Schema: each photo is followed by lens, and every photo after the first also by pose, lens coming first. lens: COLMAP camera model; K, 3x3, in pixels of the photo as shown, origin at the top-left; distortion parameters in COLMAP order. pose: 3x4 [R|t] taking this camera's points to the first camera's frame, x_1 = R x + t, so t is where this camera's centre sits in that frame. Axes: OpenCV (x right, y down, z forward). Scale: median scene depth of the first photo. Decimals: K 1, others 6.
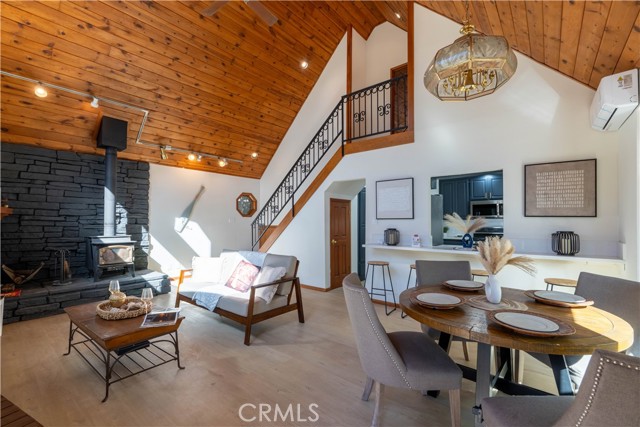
lens RADIAL K [[278.7, 0, 320.7], [0, 278.7, 214.2], [0, 0, 1]] dist [-0.005804, 0.000062]
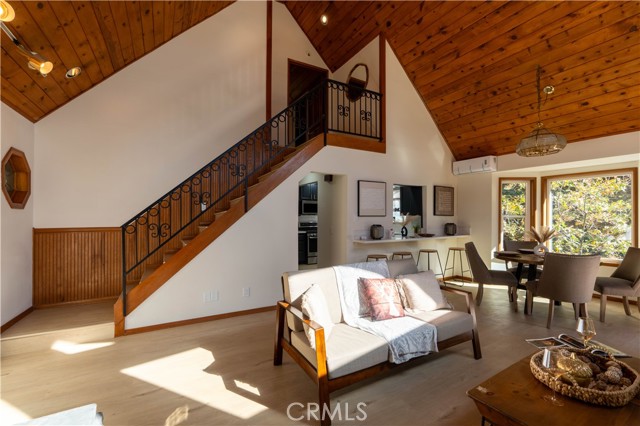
lens RADIAL K [[278.7, 0, 320.7], [0, 278.7, 213.7], [0, 0, 1]] dist [-0.005804, 0.000062]
pose [[0.354397, 0.005322, 0.935080, -0.837304], [-0.024017, 0.999706, 0.003412, 0.007381], [-0.934787, -0.023667, 0.354420, 0.762481]]
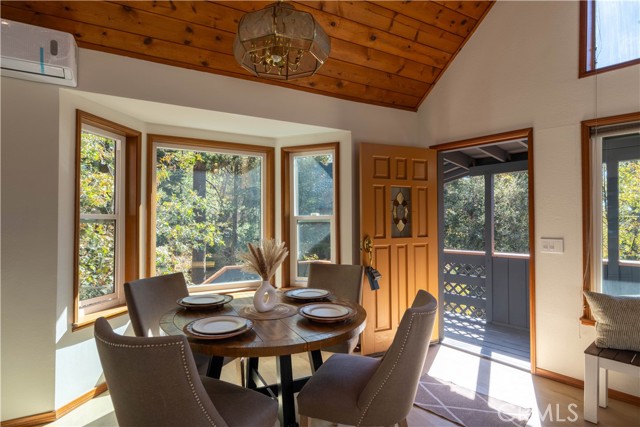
lens RADIAL K [[351.2, 0, 321.3], [0, 351.2, 214.2], [0, 0, 1]] dist [-0.000242, 0.000718]
pose [[-0.929011, -0.002592, 0.370044, 0.007478], [-0.015787, 0.999343, -0.032633, 0.013335], [-0.369716, -0.036158, -0.928441, 0.834661]]
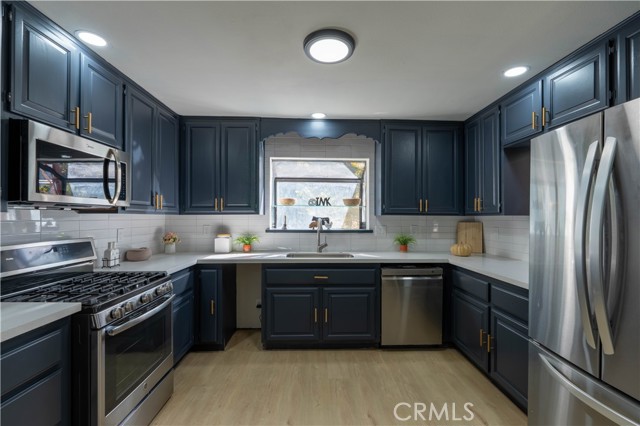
lens RADIAL K [[285.1, 0, 320.0], [0, 285.1, 213.0], [0, 0, 1]] dist [-0.000749, -0.000080]
pose [[-0.656057, 0.000668, 0.754711, 0.373535], [-0.027595, 0.999310, -0.024872, 0.029872], [-0.754207, -0.037143, -0.655585, 1.484837]]
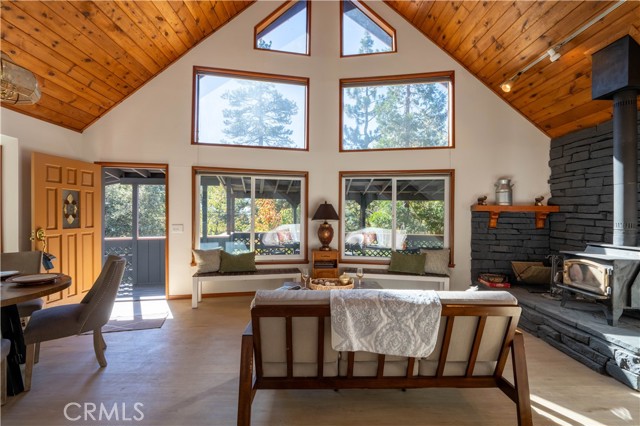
lens RADIAL K [[278.7, 0, 320.7], [0, 278.7, 213.7], [0, 0, 1]] dist [-0.005804, 0.000062]
pose [[-0.761011, -0.011552, -0.648636, 0.103040], [0.009393, 0.999540, -0.028821, 0.024258], [0.648671, -0.028026, -0.760553, 1.140830]]
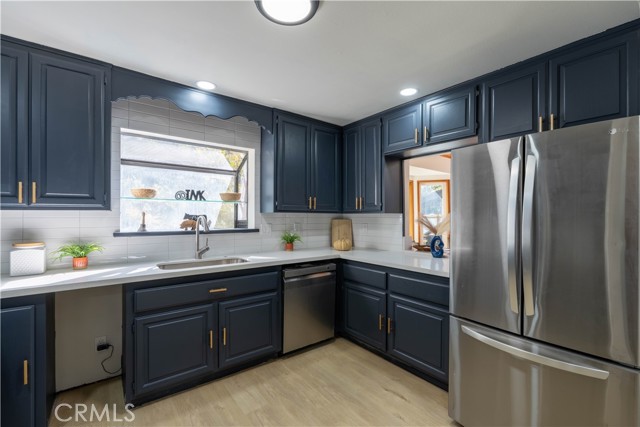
lens RADIAL K [[285.1, 0, 320.0], [0, 285.1, 213.5], [0, 0, 1]] dist [-0.000749, -0.000080]
pose [[-0.974546, -0.009049, 0.224006, 0.562797], [-0.016299, 0.999401, -0.030539, 0.034038], [-0.223596, -0.033413, -0.974109, 1.516113]]
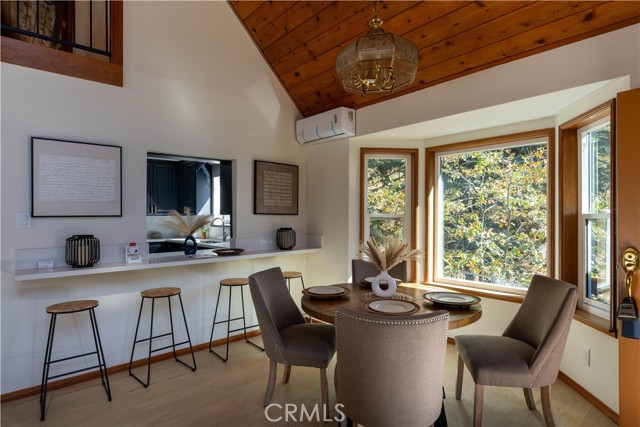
lens RADIAL K [[351.2, 0, 321.3], [0, 351.2, 214.2], [0, 0, 1]] dist [-0.000242, 0.000718]
pose [[0.155736, -0.002203, 0.987796, -0.309033], [-0.022284, 0.999735, 0.005743, -0.001849], [-0.987547, -0.022906, 0.155646, 0.425114]]
